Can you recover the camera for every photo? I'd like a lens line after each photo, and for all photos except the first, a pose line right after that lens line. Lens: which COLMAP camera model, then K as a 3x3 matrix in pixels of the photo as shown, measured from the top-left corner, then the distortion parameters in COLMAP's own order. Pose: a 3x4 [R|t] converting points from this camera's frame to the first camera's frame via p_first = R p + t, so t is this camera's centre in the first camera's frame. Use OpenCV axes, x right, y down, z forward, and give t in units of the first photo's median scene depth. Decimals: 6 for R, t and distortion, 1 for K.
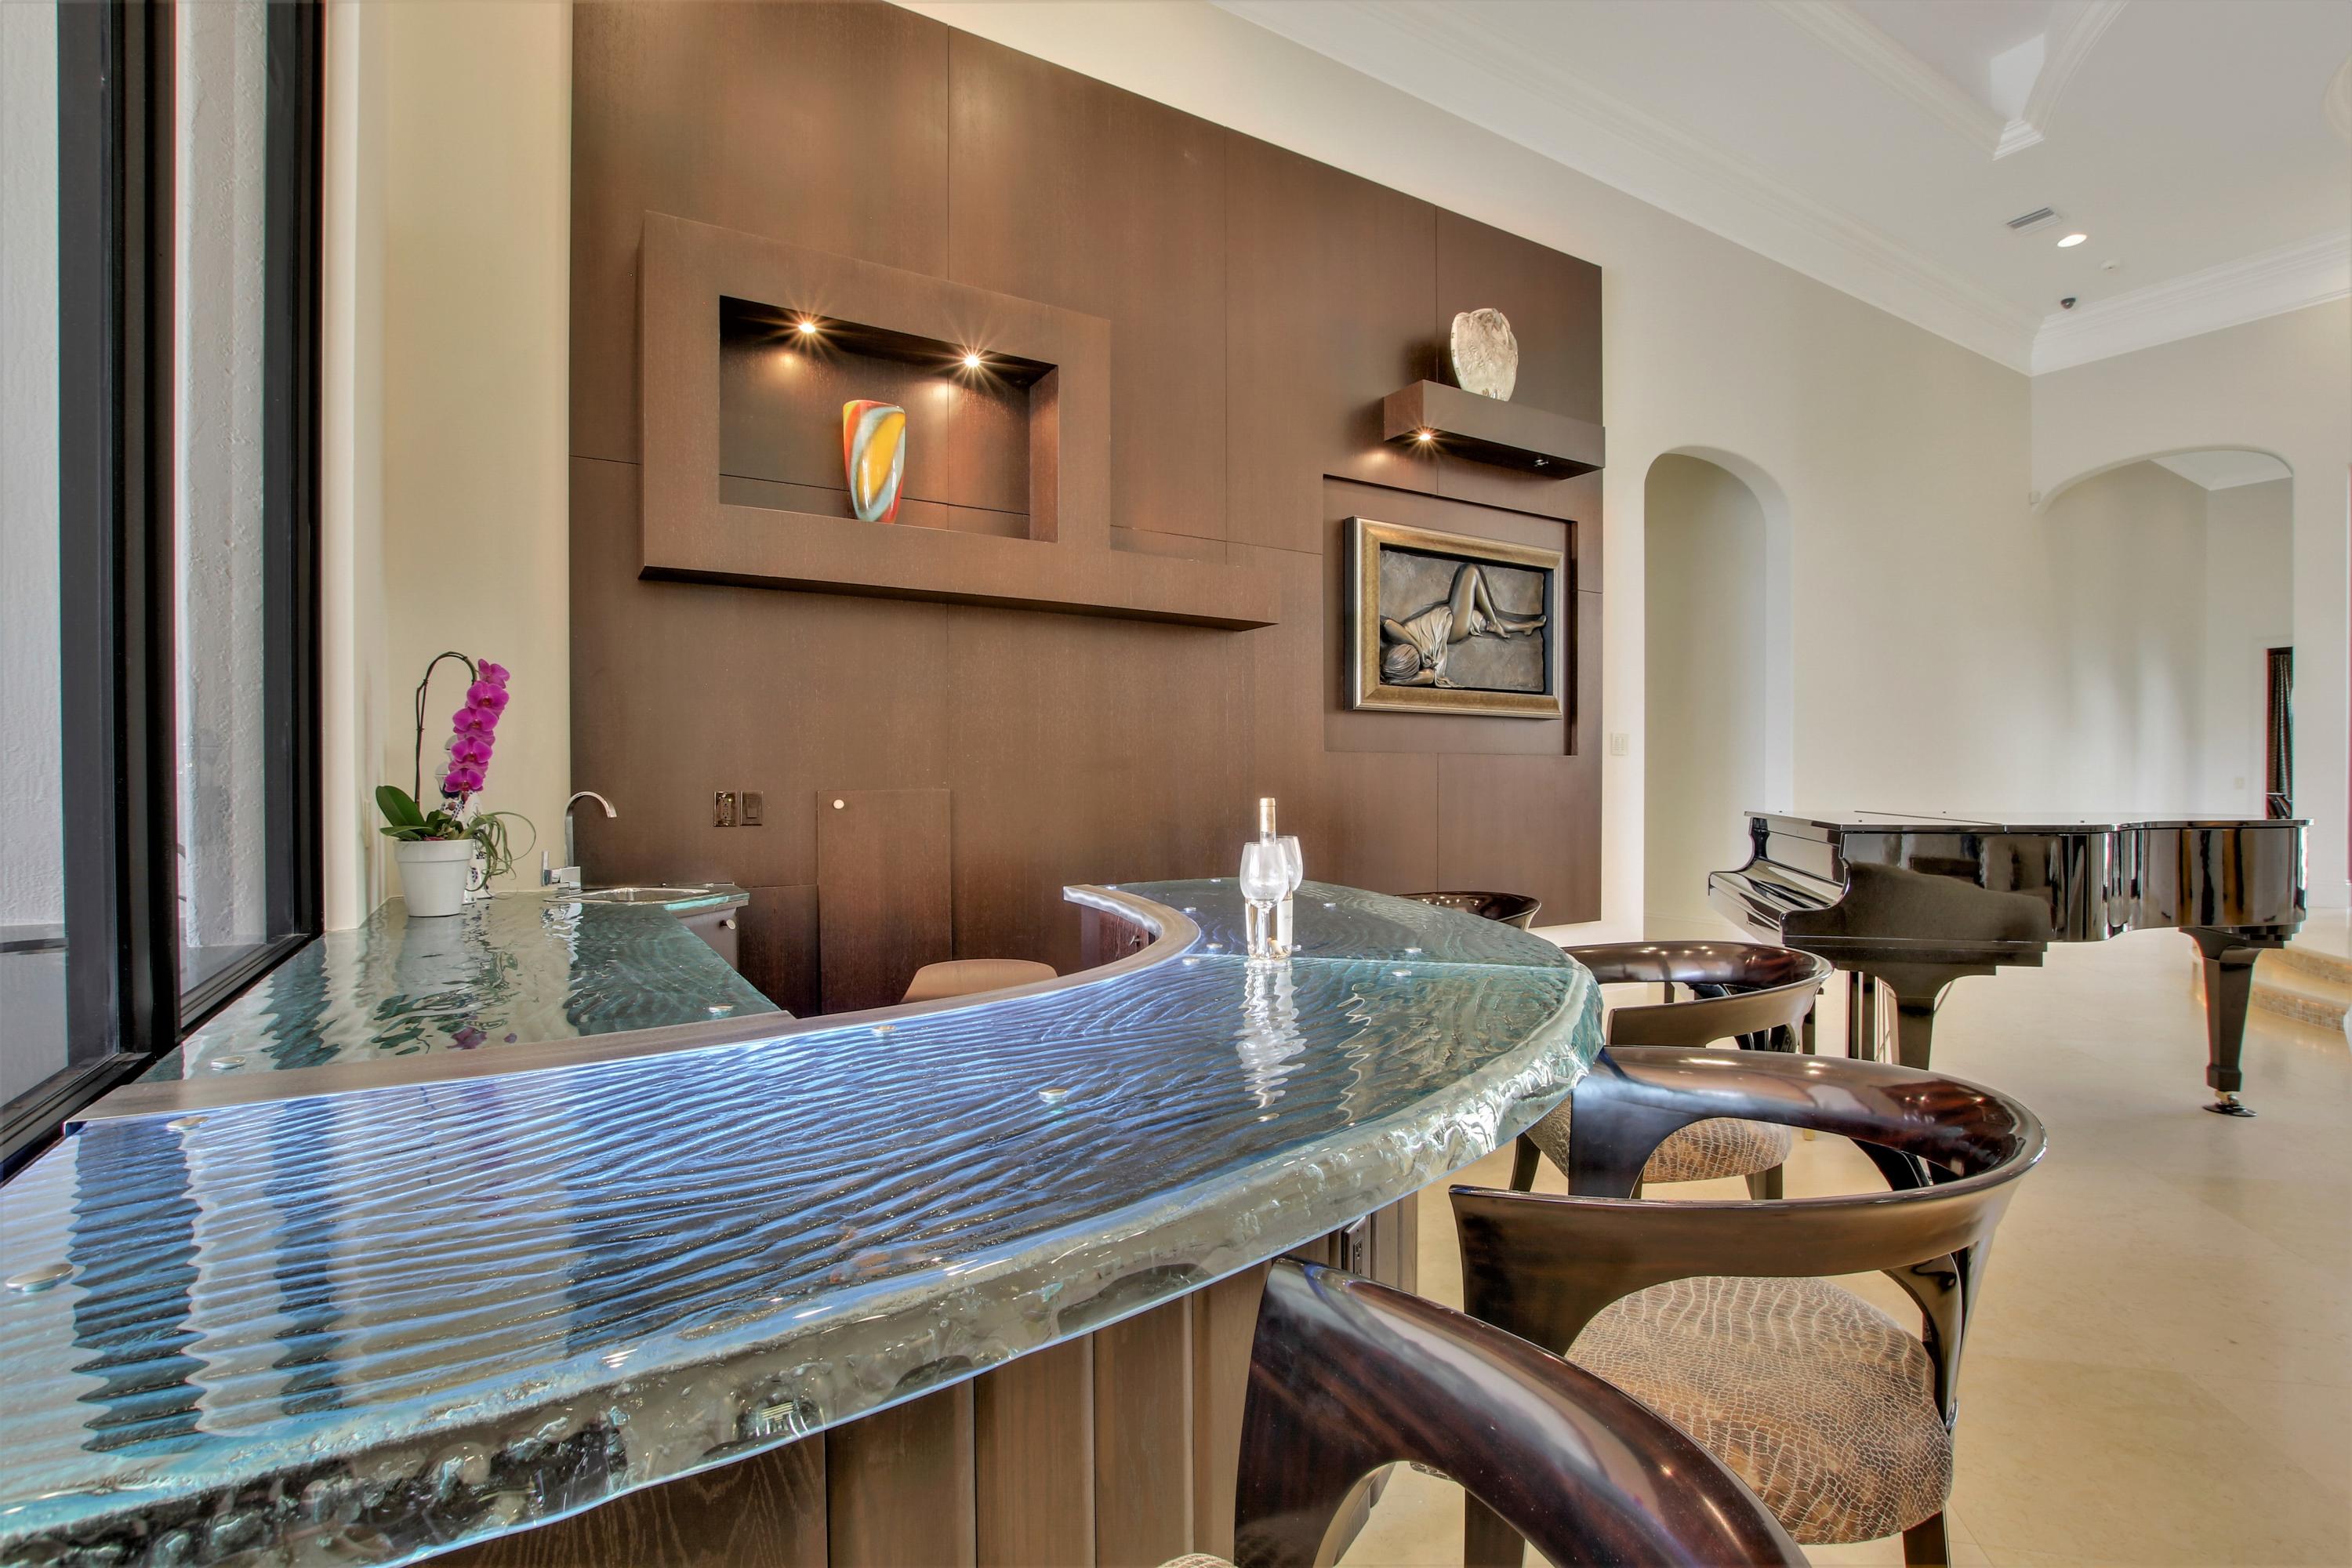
lens RADIAL K [[1070.4, 0, 1165.0], [0, 1070.4, 790.9], [0, 0, 1]] dist [-0.026409, 0.000388]
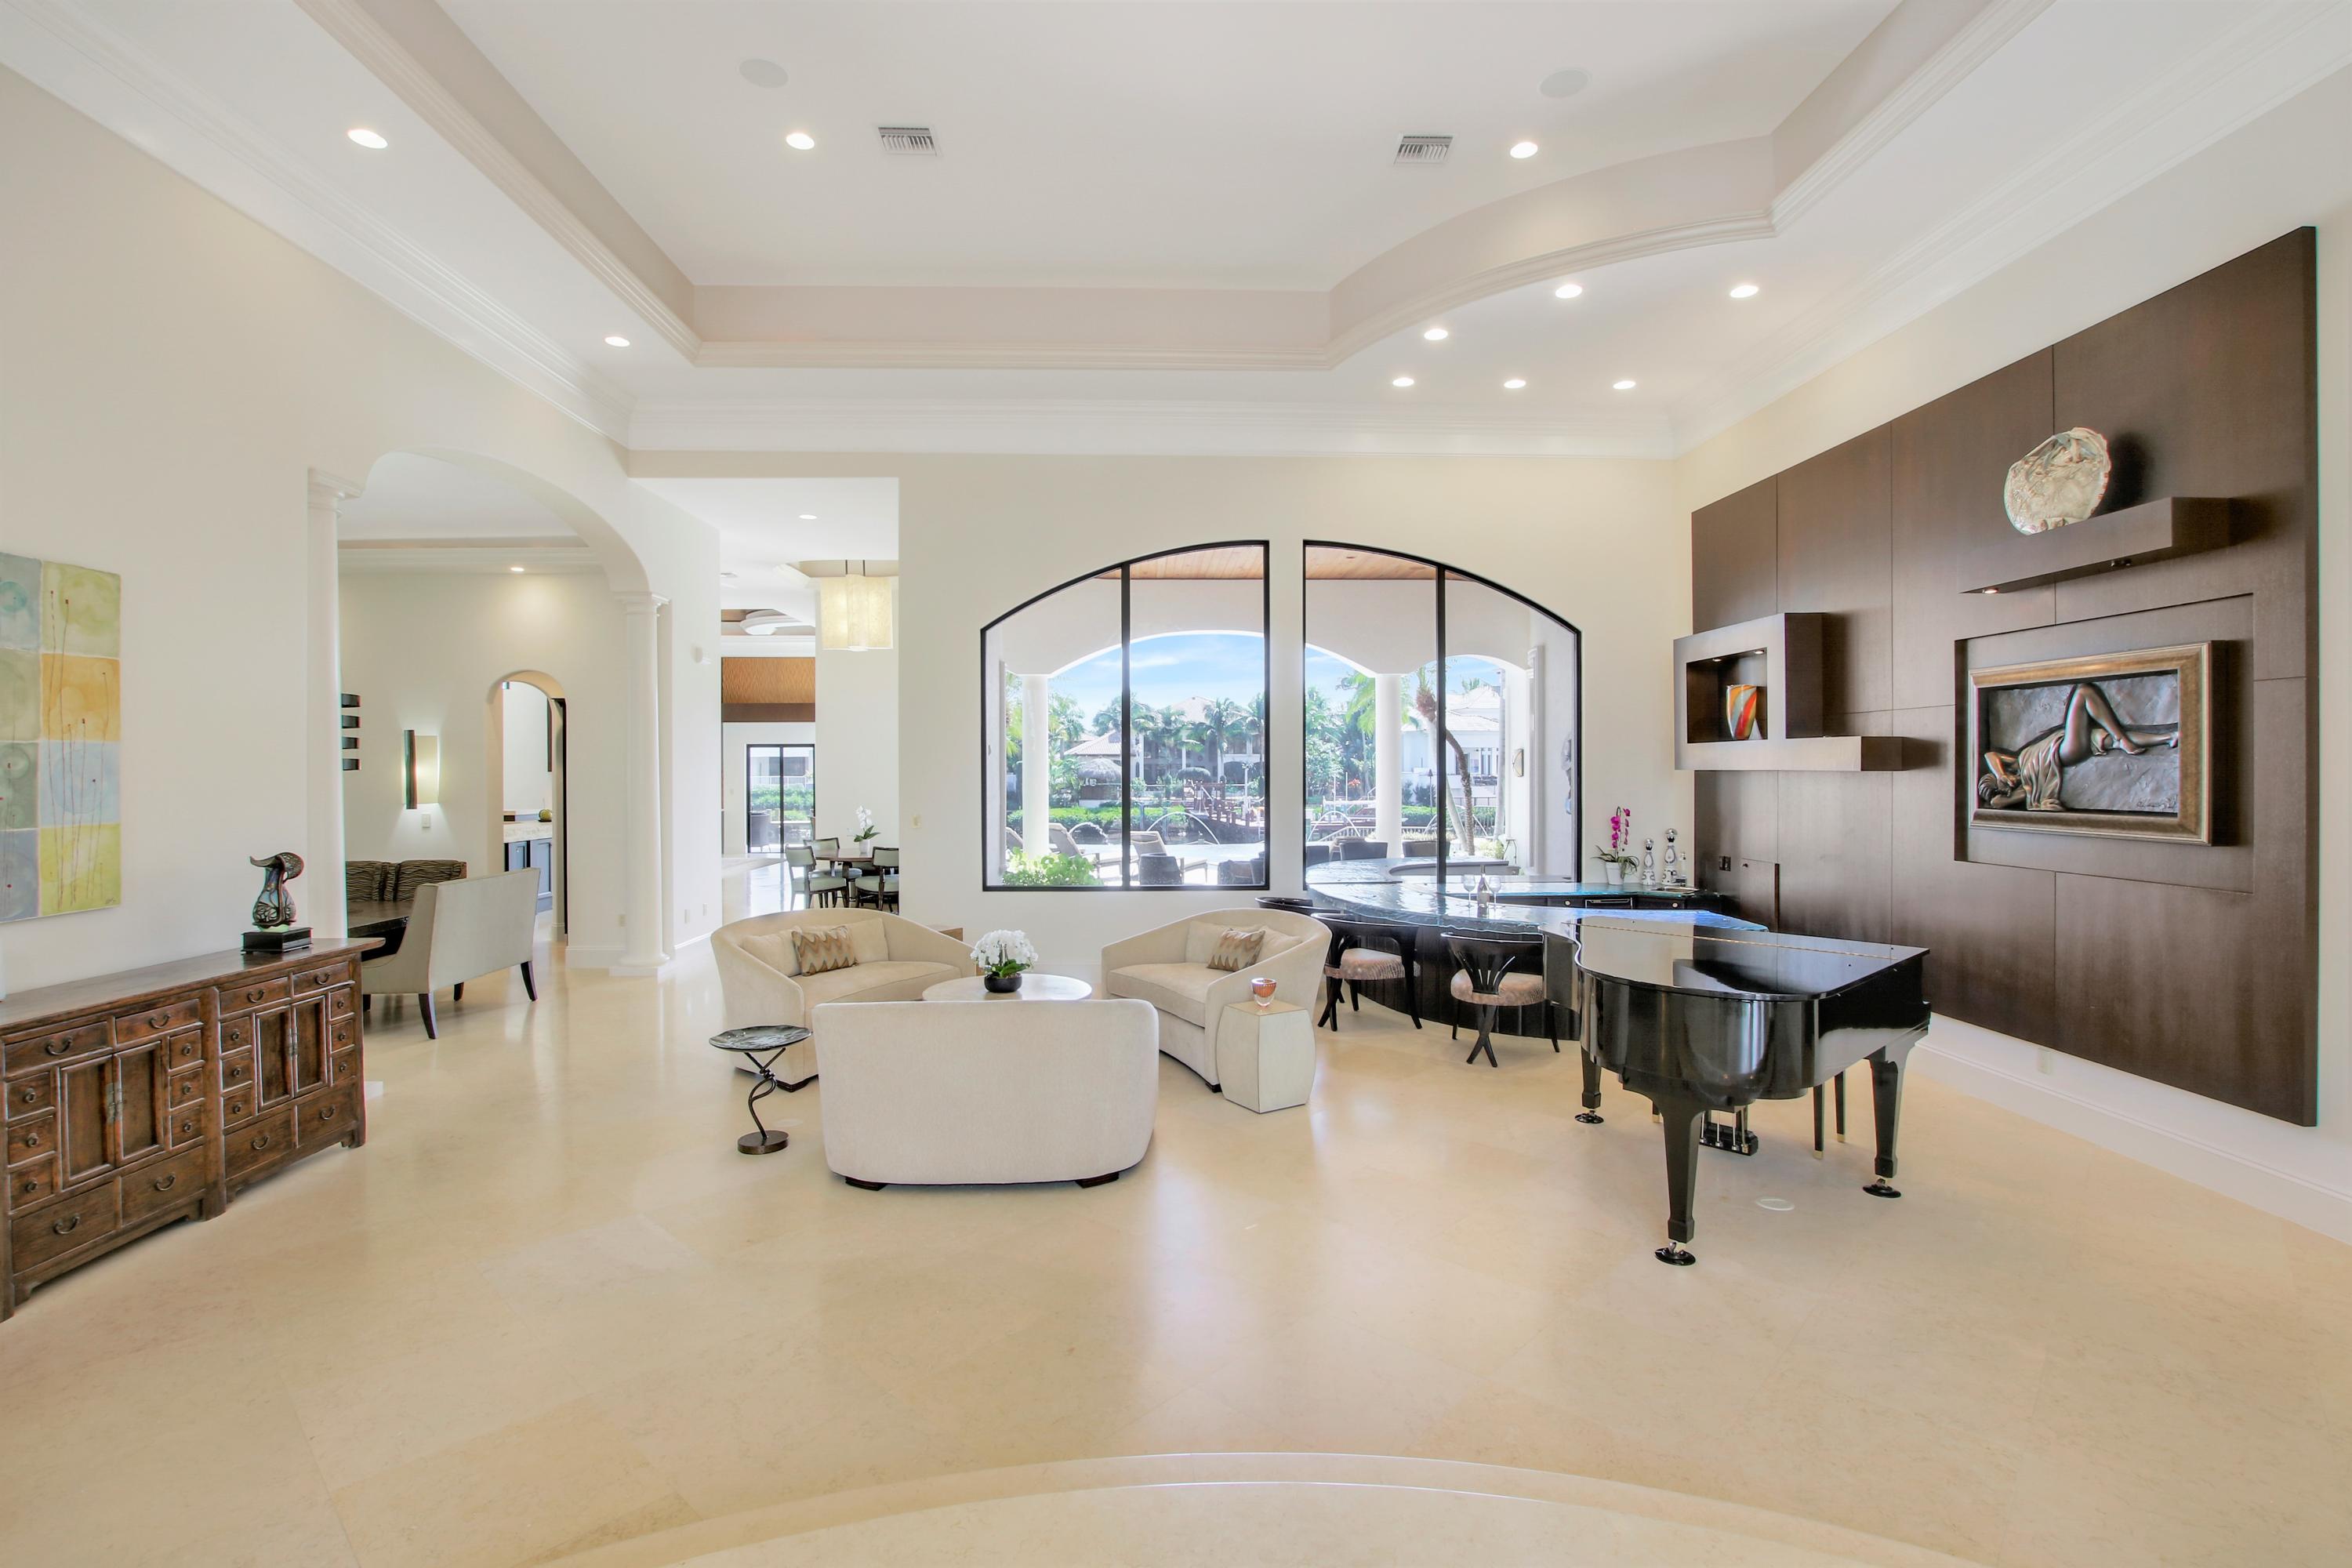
lens RADIAL K [[1095.2, 0, 1178.4], [0, 1095.2, 777.6], [0, 0, 1]] dist [-0.031709, 0.000832]
pose [[-0.477485, 0.007254, -0.878610, 2.201906], [-0.005417, 0.999923, 0.011199, -0.187780], [0.878623, 0.010107, -0.477408, 1.044411]]
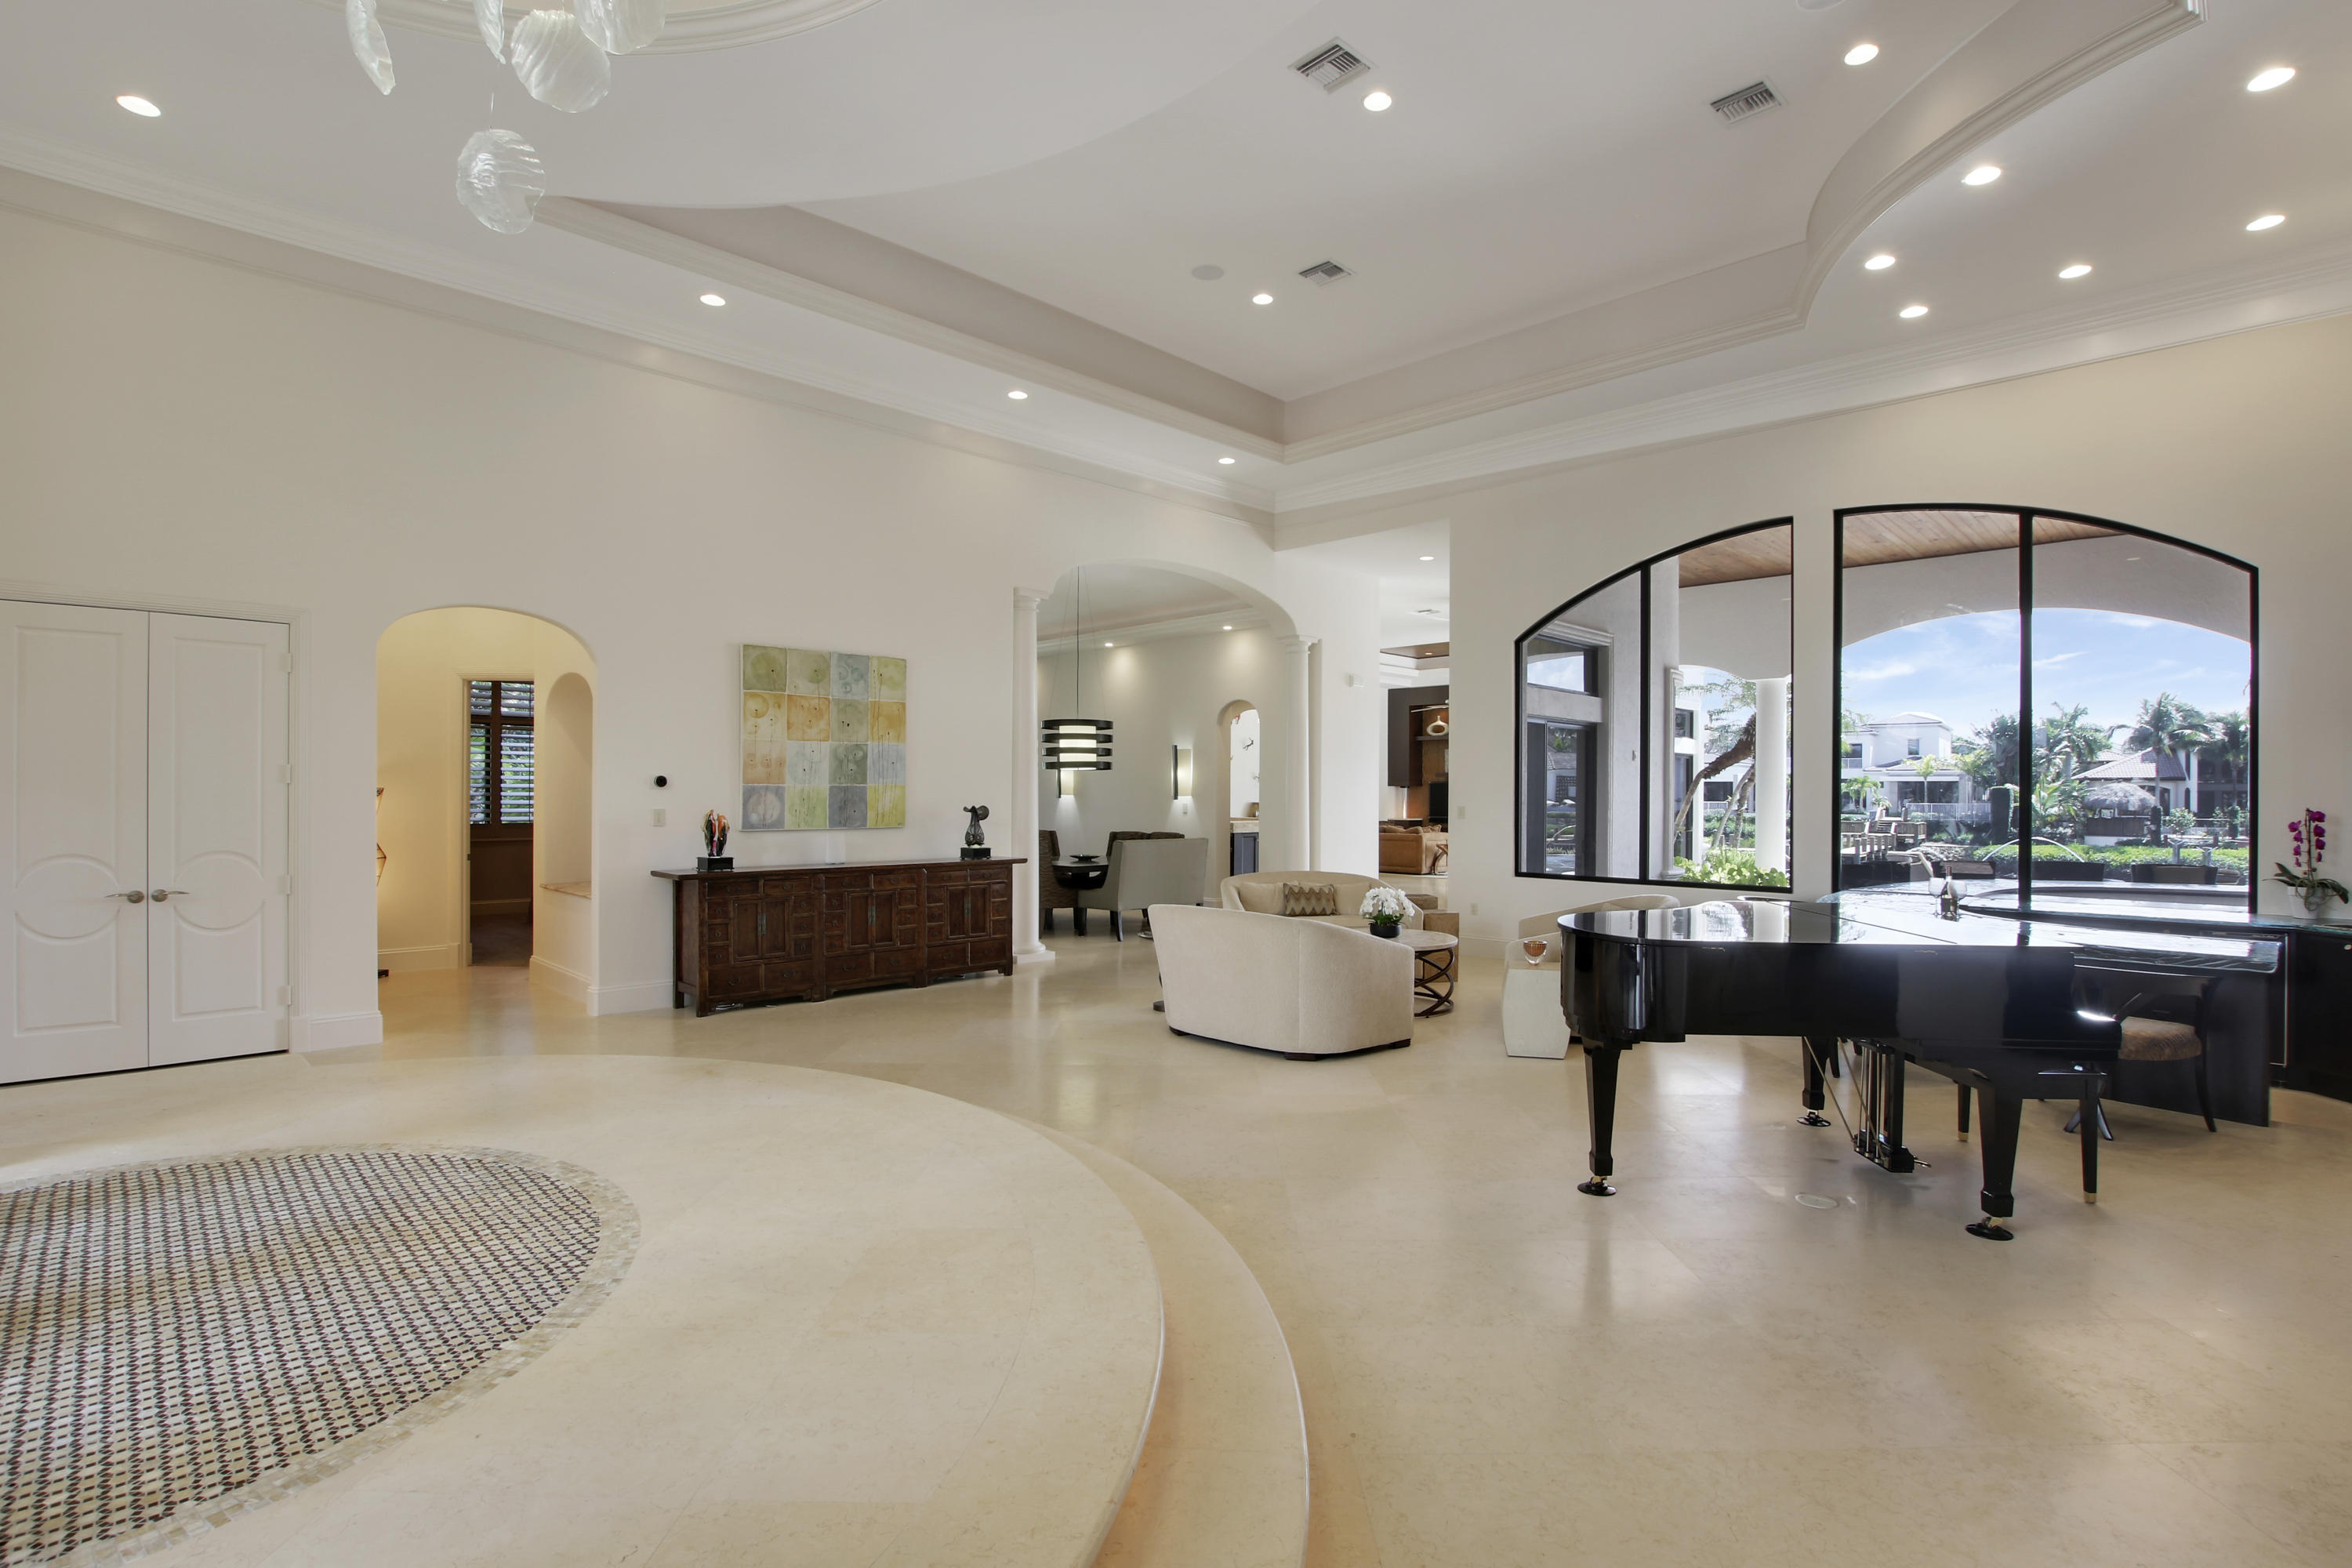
lens RADIAL K [[1101.8, 0, 1183.6], [0, 1101.8, 796.4], [0, 0, 1]] dist [-0.030466, 0.000814]
pose [[-0.968572, -0.005969, -0.248663, 1.722597], [-0.008560, 0.999920, 0.009340, -0.118496], [0.248587, 0.011175, -0.968545, 1.964813]]
